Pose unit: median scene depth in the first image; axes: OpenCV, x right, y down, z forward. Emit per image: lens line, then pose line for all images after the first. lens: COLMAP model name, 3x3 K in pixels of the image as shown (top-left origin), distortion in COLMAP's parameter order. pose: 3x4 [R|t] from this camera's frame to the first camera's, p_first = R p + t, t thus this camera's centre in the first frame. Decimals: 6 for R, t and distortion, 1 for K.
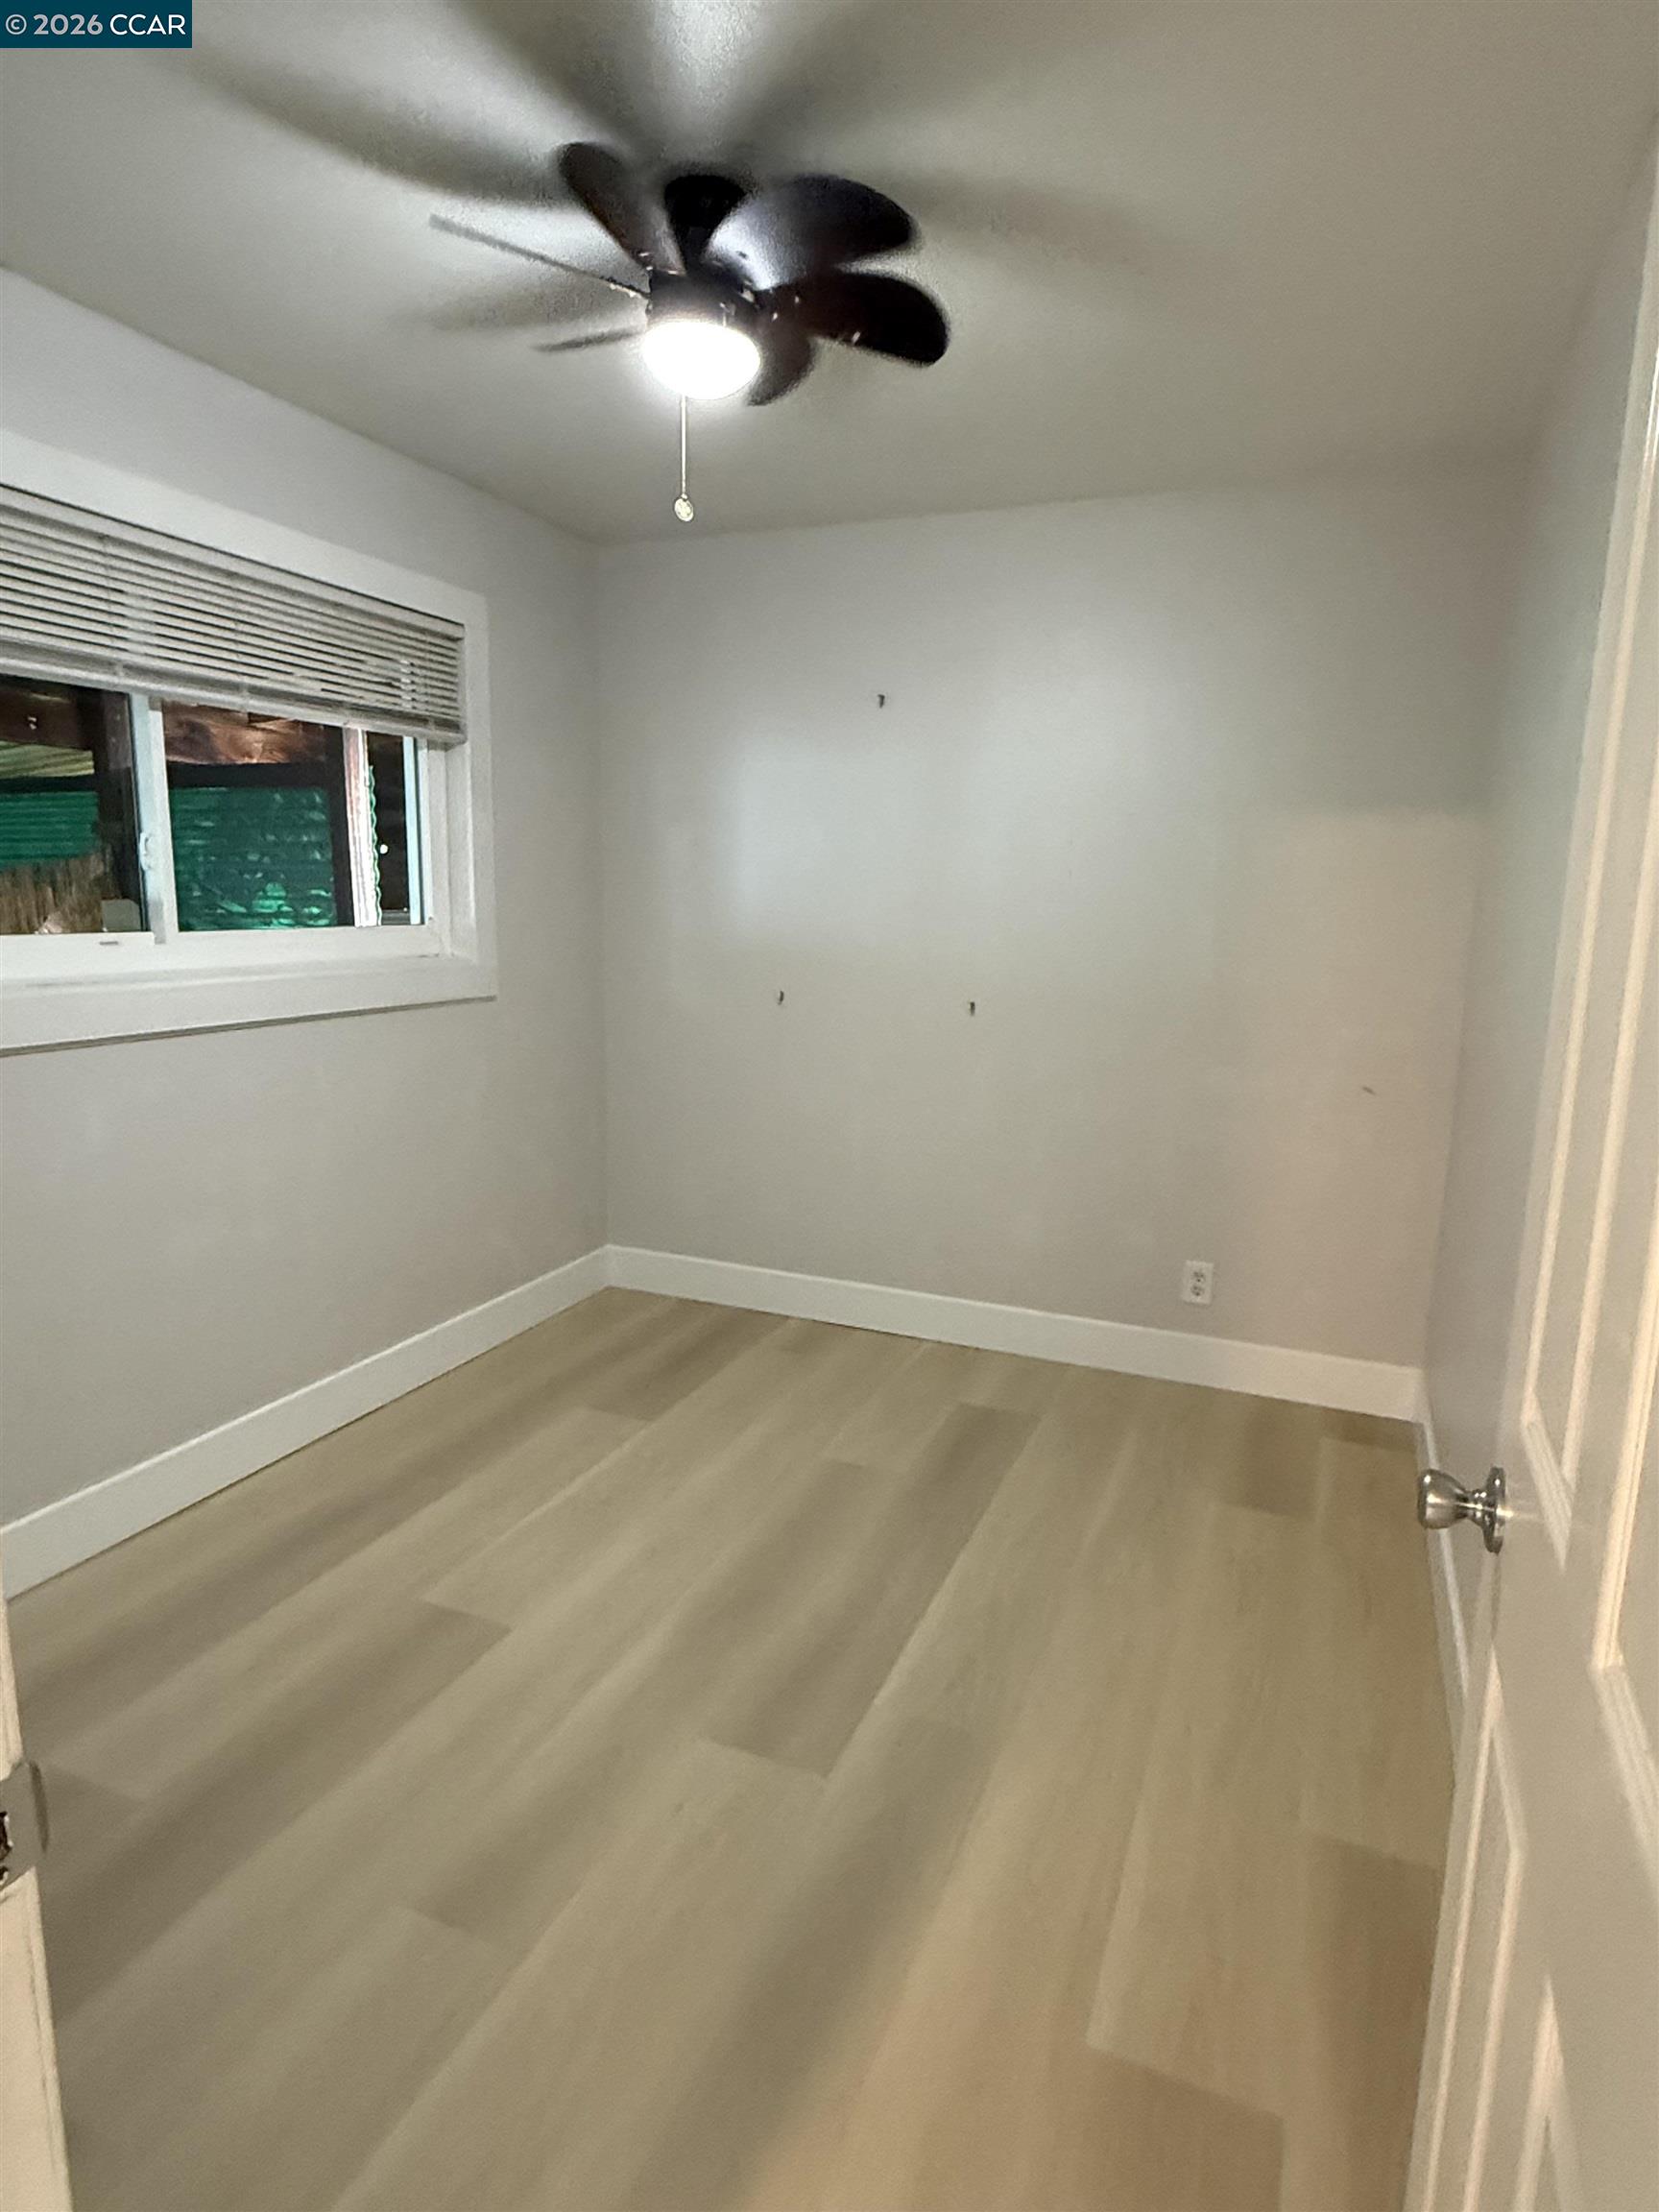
lens RADIAL K [[1201.7, 0, 829.5], [0, 1201.7, 1106.0], [0, 0, 1]] dist [0.000442, -0.000607]
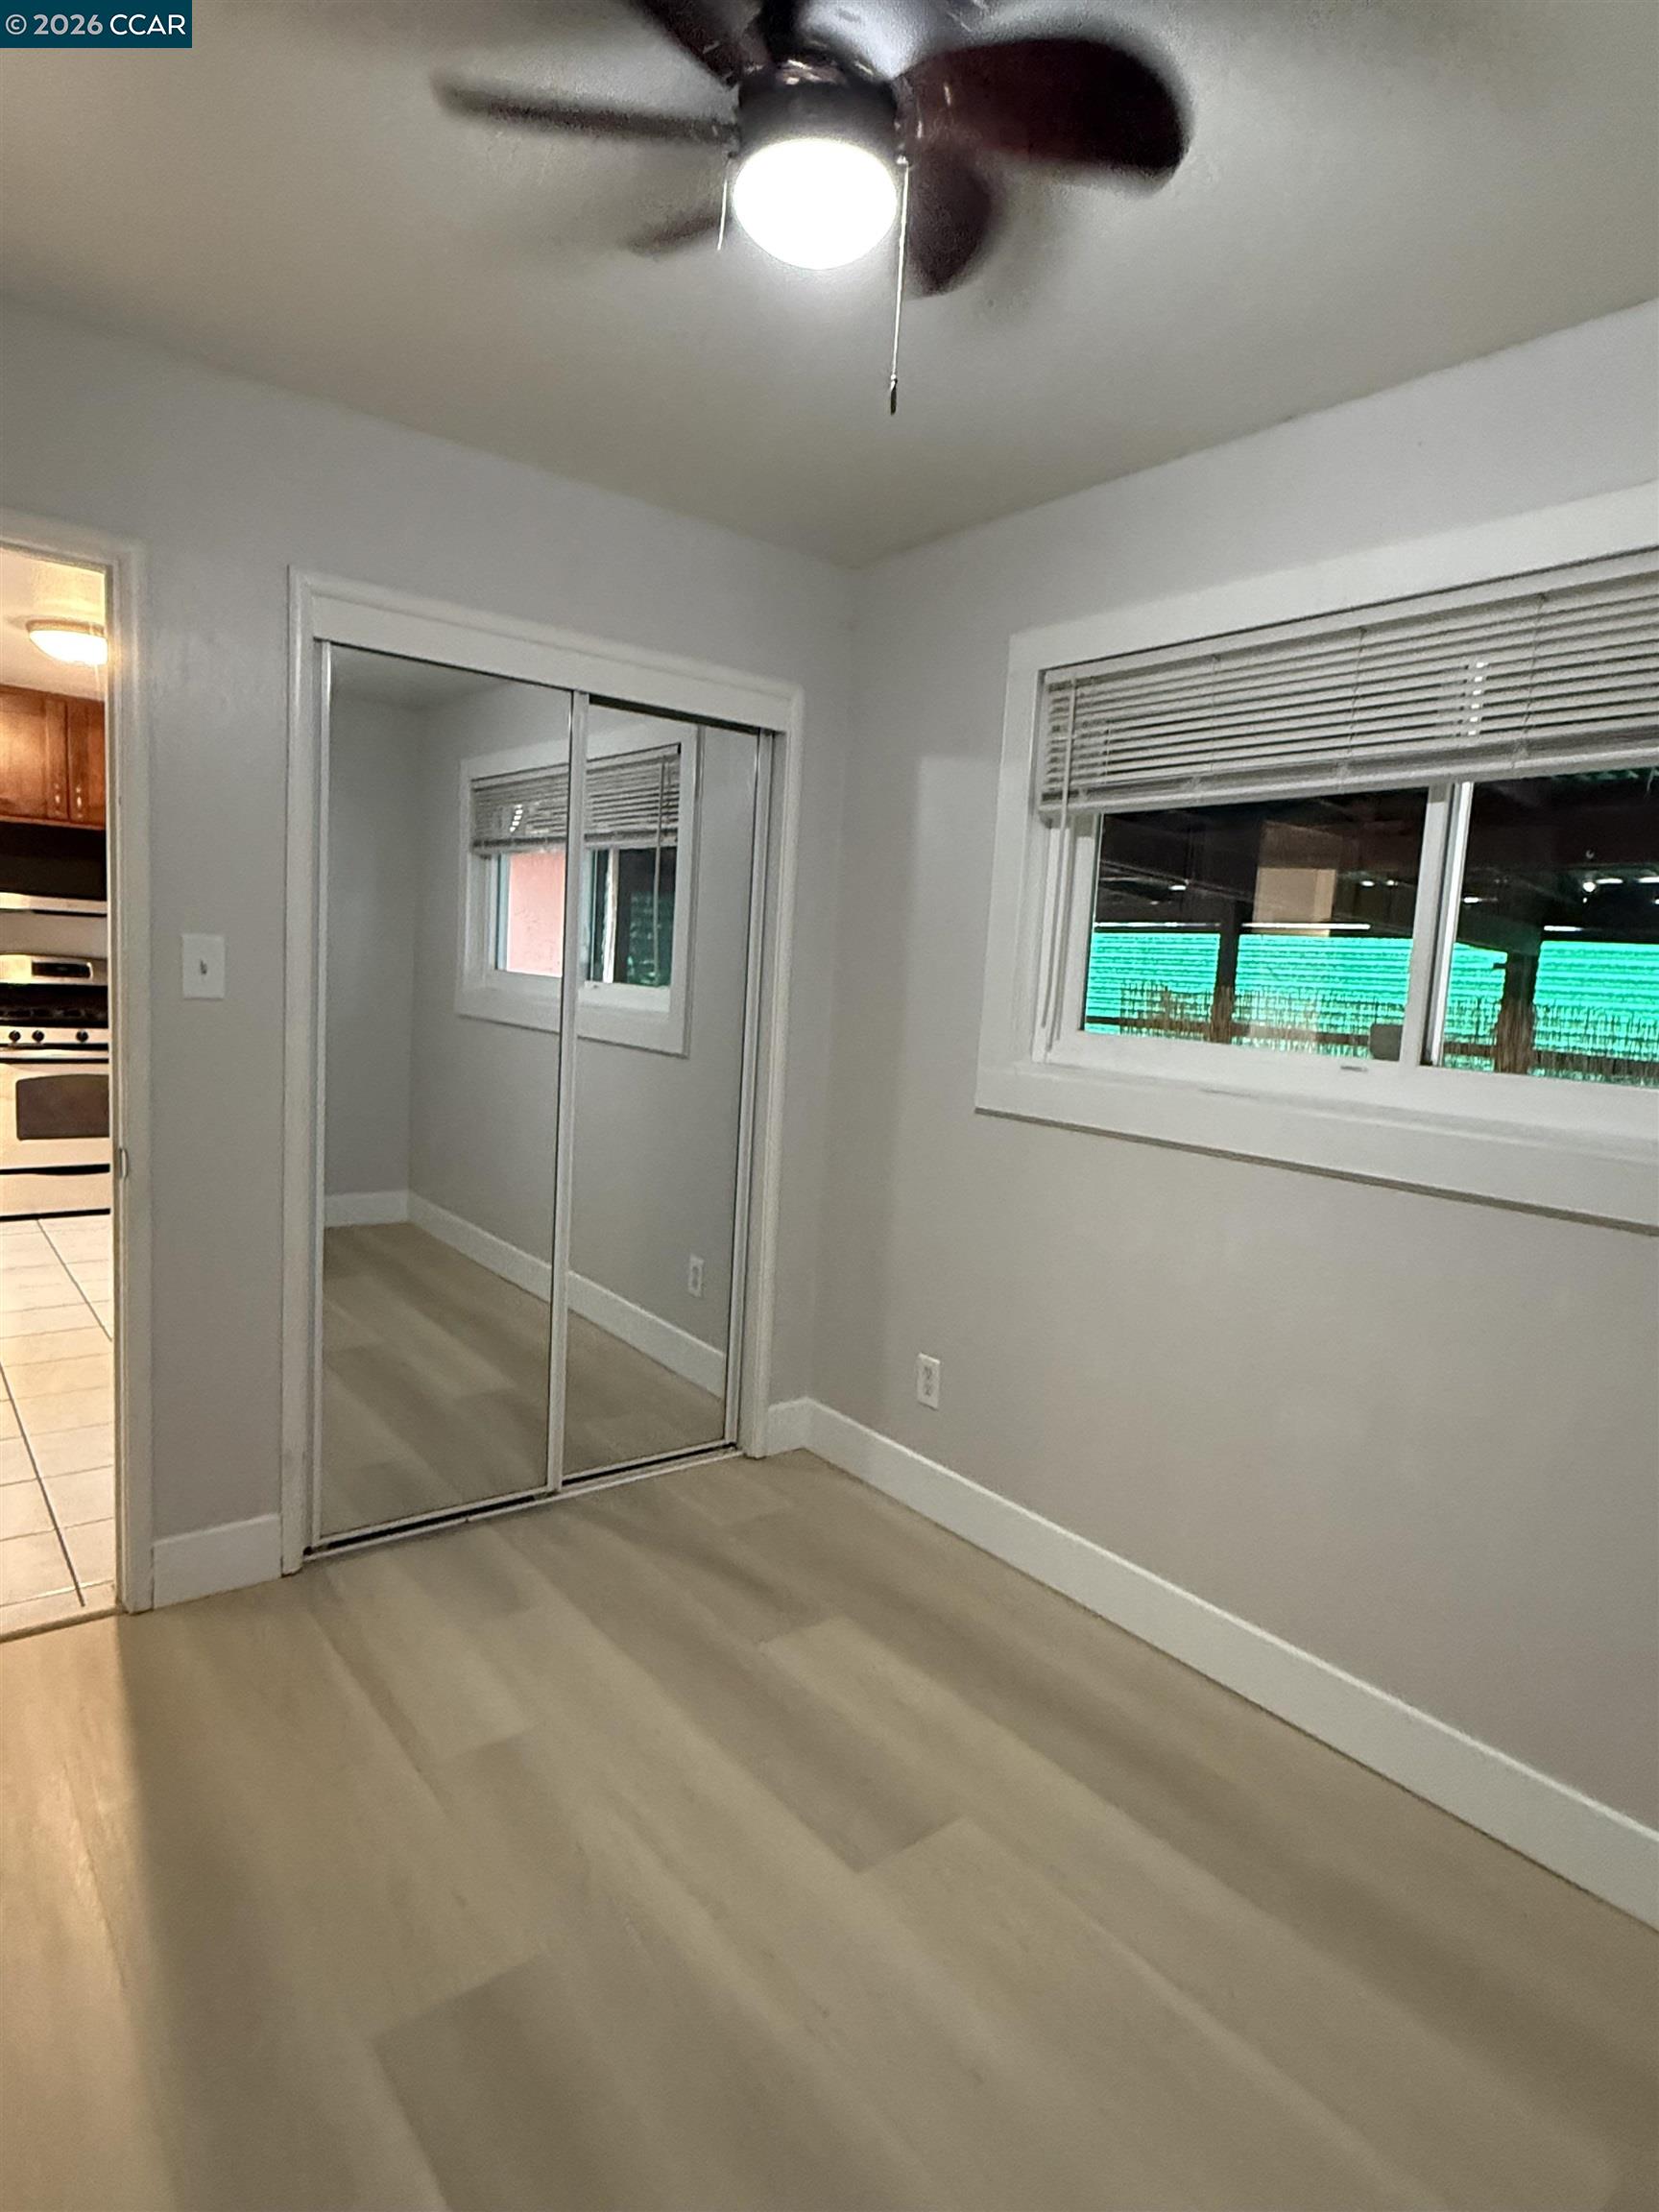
lens RADIAL K [[1225.7, 0, 822.7], [0, 1225.7, 1100.4], [0, 0, 1]] dist [0.001461, -0.001391]
pose [[-0.467168, 0.057644, -0.882287, 0.409887], [-0.218311, 0.959456, 0.178281, -0.193055], [0.856793, 0.275901, -0.435643, 1.083339]]
